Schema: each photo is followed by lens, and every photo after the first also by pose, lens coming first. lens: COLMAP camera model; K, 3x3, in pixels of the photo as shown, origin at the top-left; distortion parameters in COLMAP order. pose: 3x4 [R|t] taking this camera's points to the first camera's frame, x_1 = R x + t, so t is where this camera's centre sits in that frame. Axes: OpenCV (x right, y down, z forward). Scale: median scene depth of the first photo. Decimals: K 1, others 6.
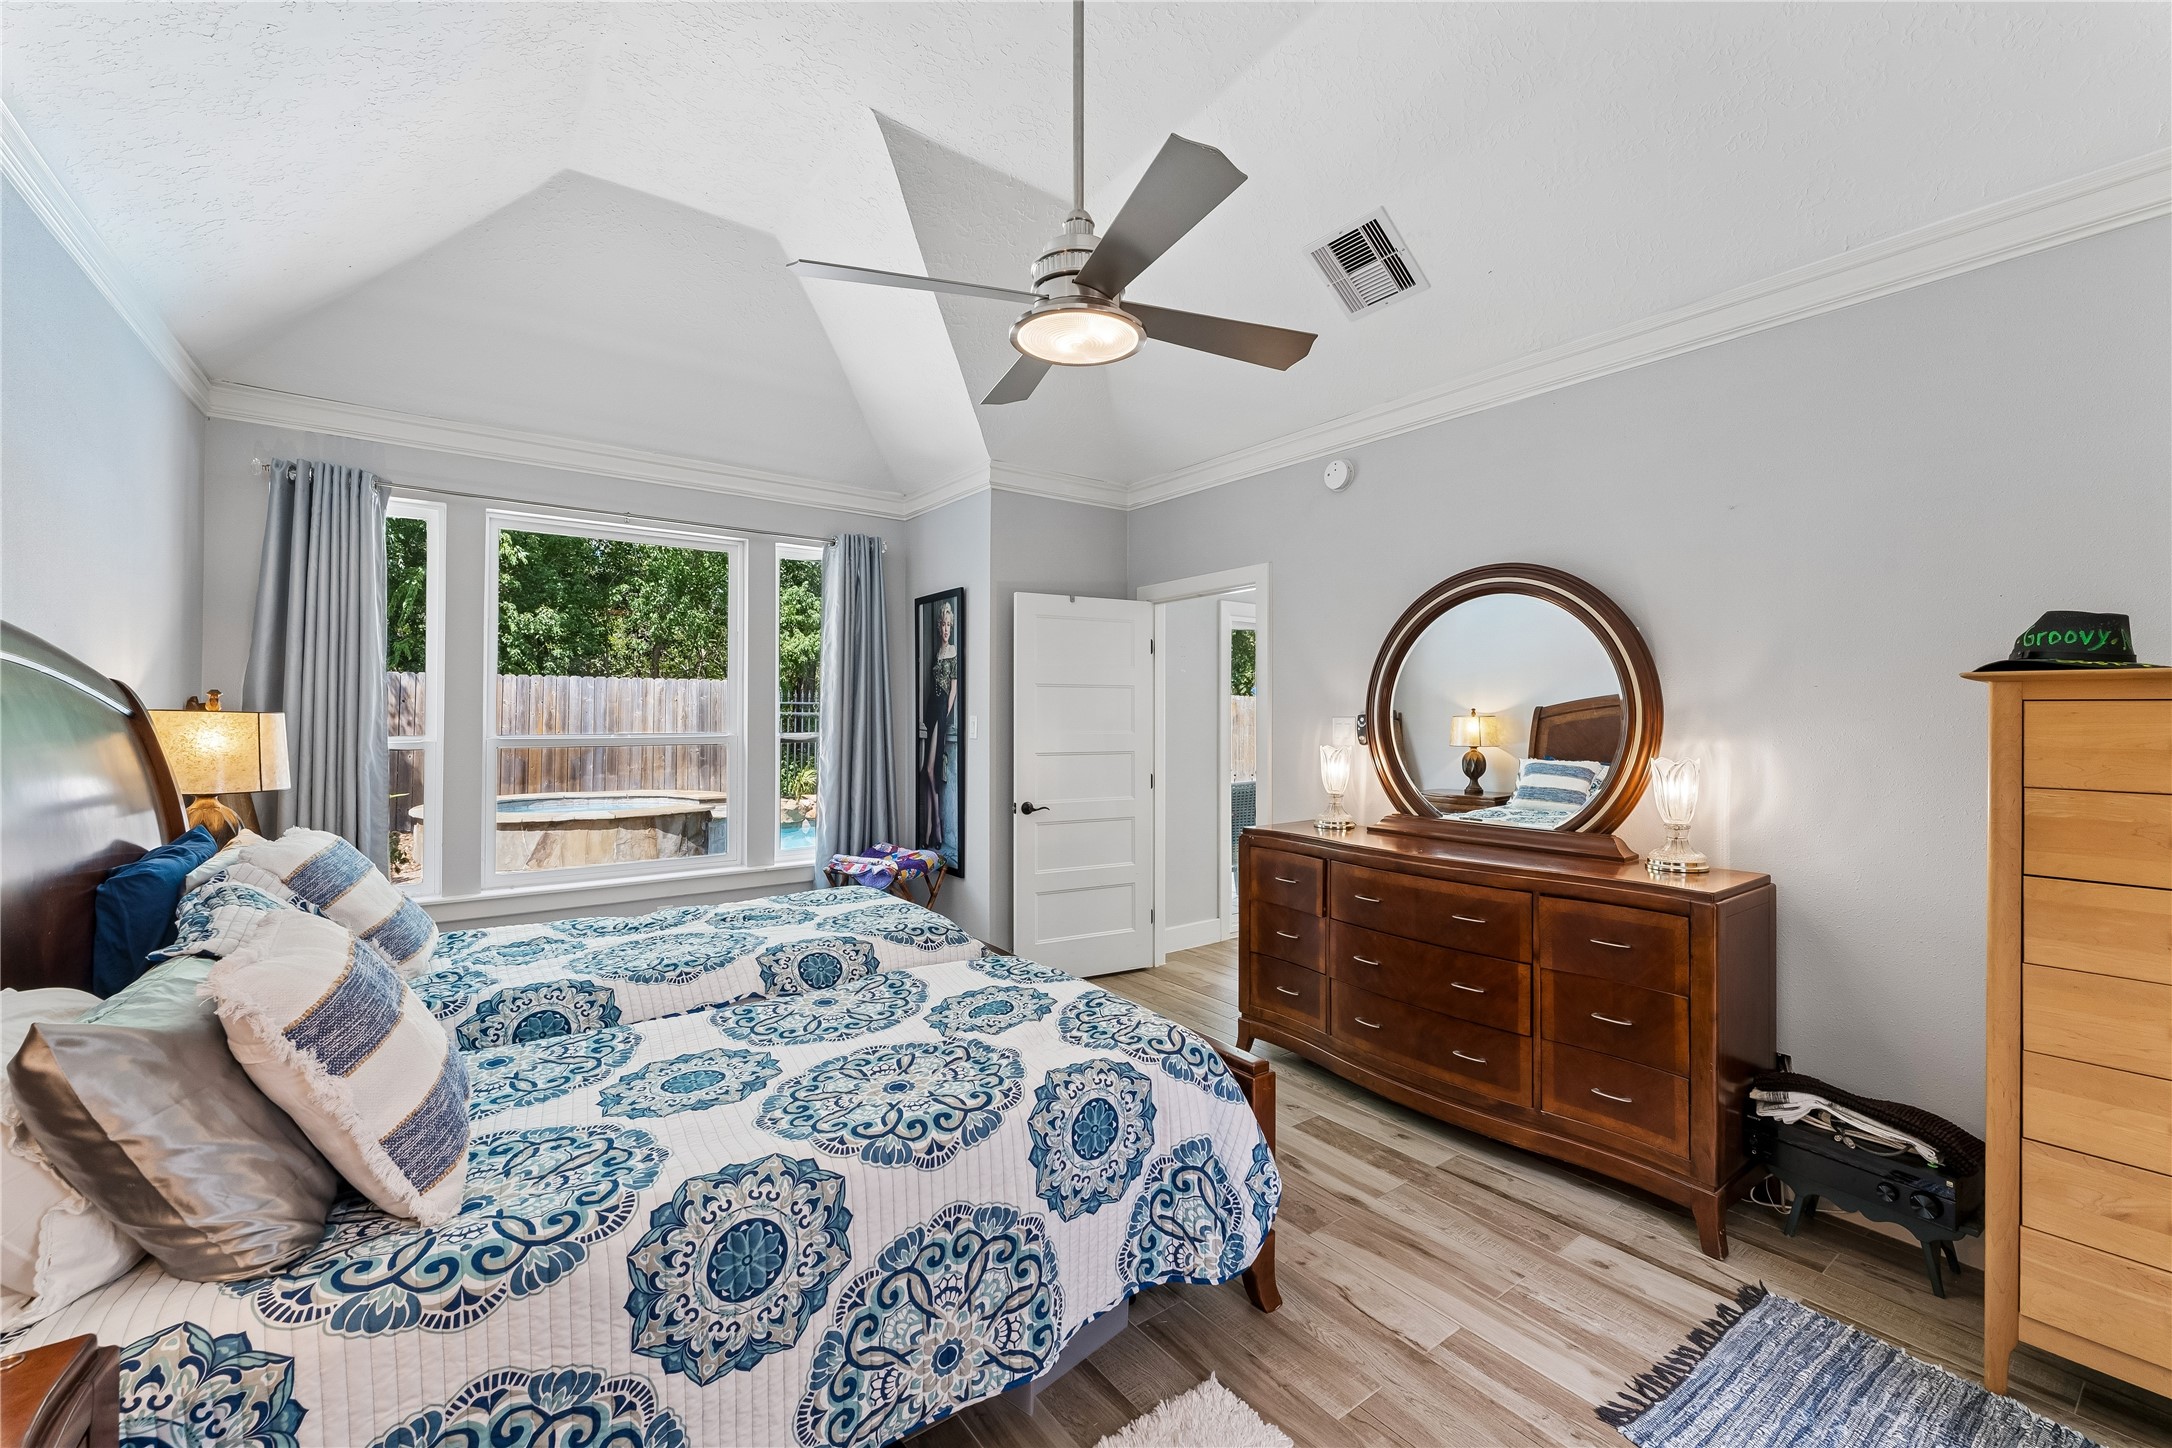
lens RADIAL K [[869.4, 0, 1106.5], [0, 869.4, 724.5], [0, 0, 1]] dist [-0.001773, -0.000233]
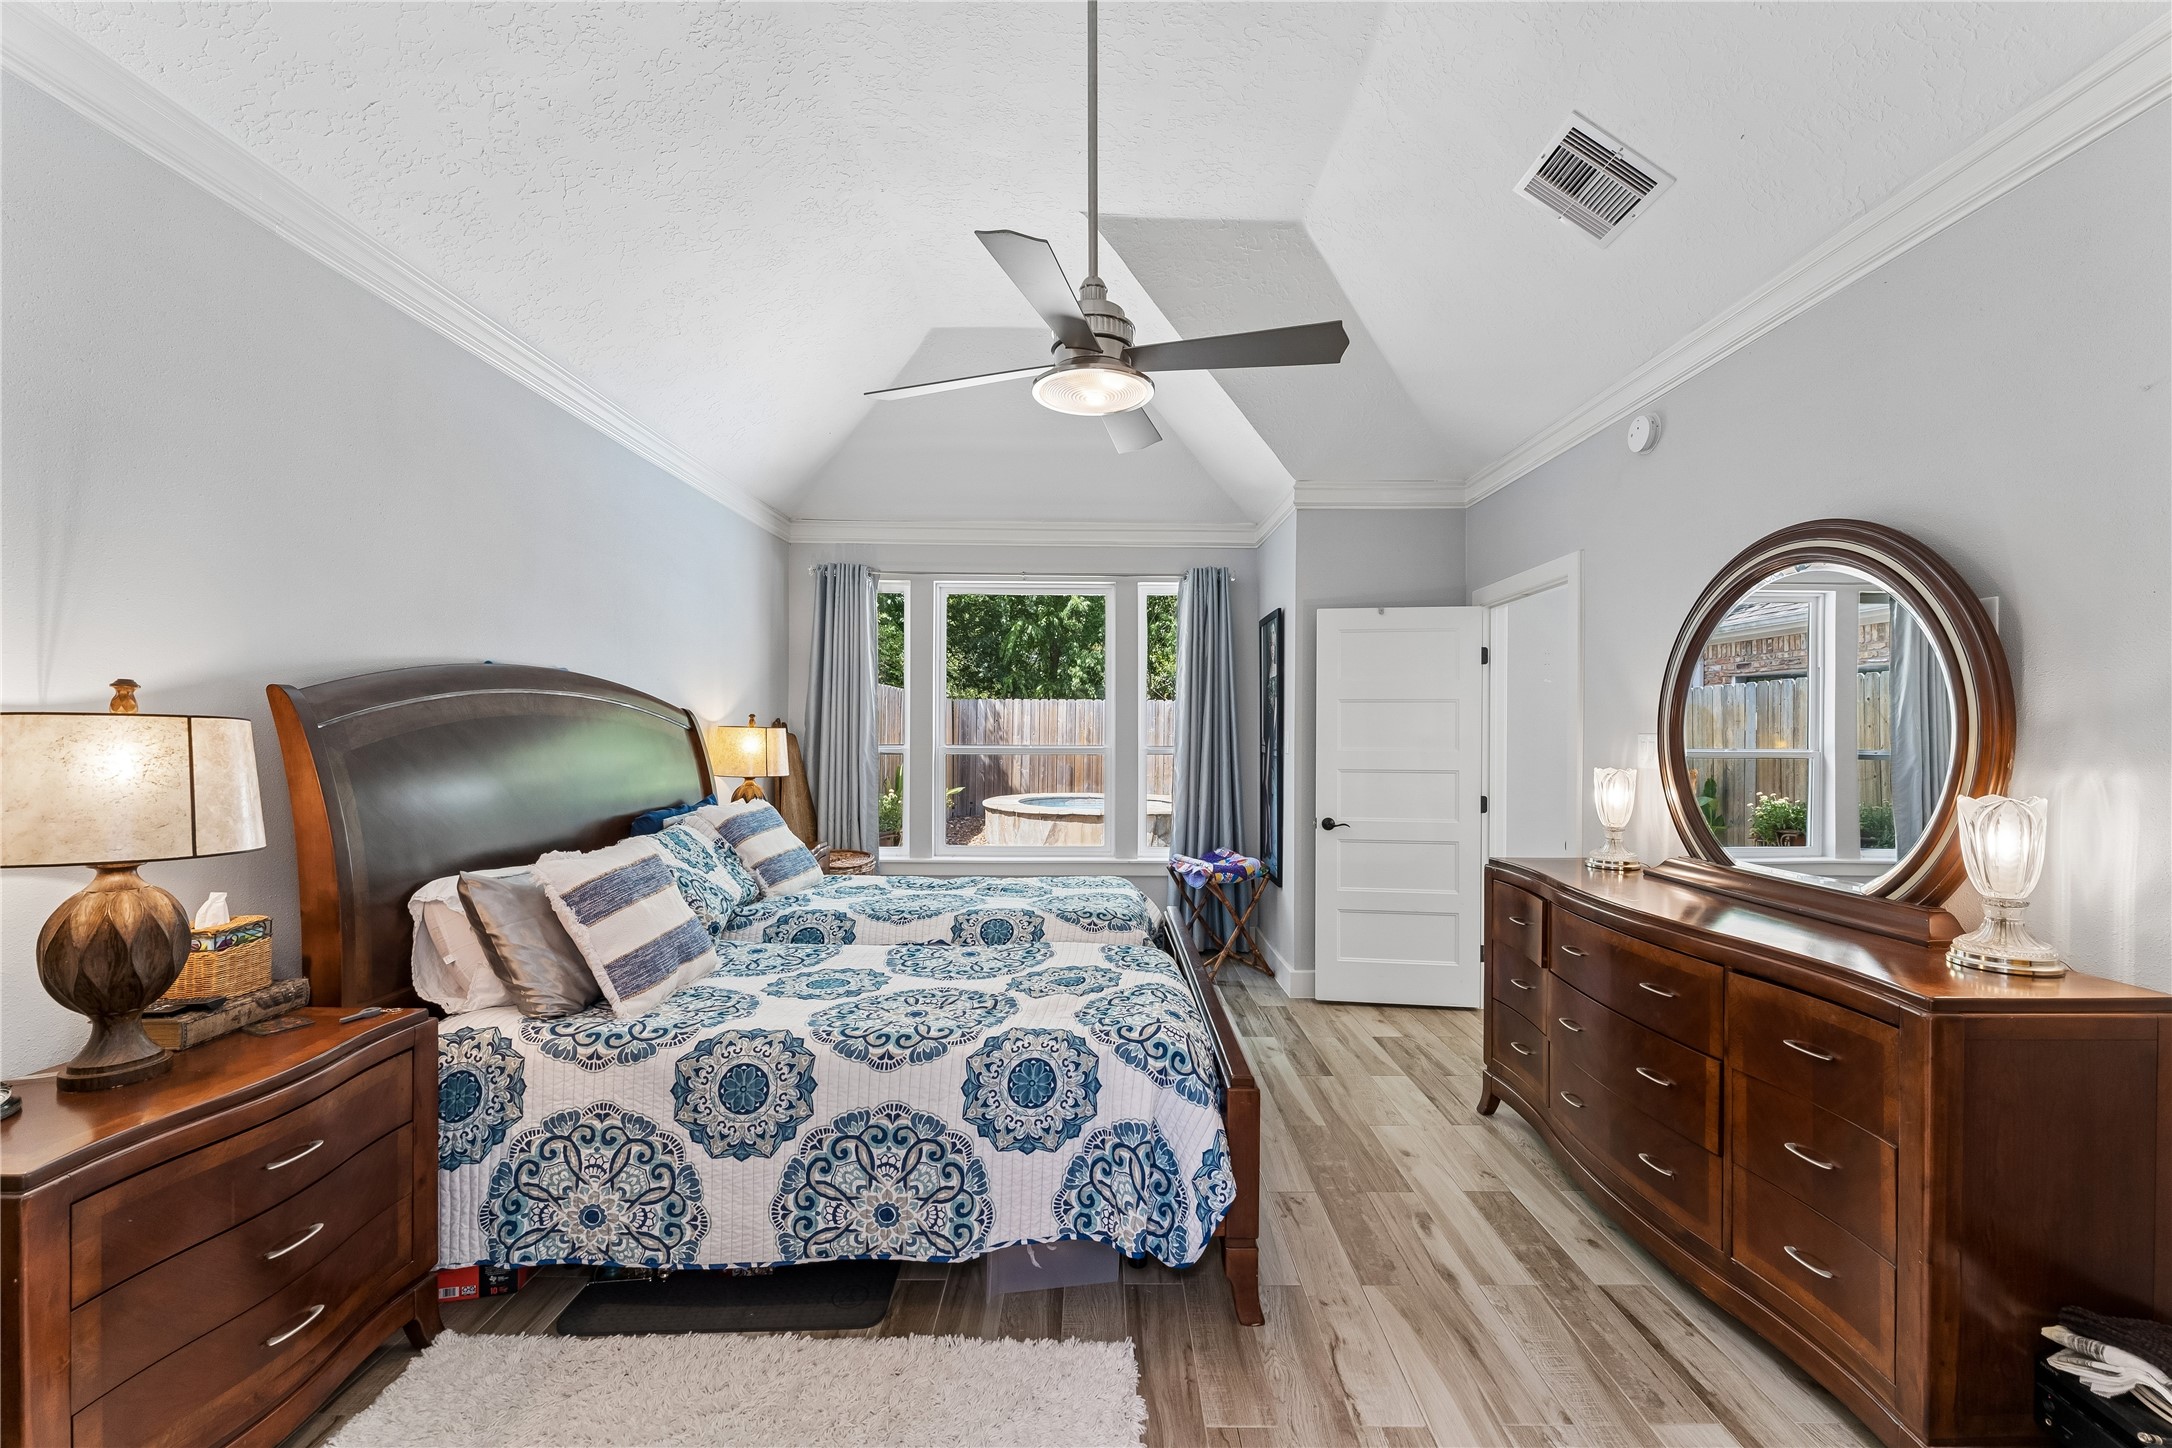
lens RADIAL K [[859.2, 0, 1112.5], [0, 859.2, 753.5], [0, 0, 1]] dist [-0.001827, -0.000234]
pose [[0.808447, 0.016947, -0.588325, 0.759778], [-0.008874, 0.999823, 0.016606, 0.002443], [0.588502, -0.008204, 0.808454, 0.137078]]
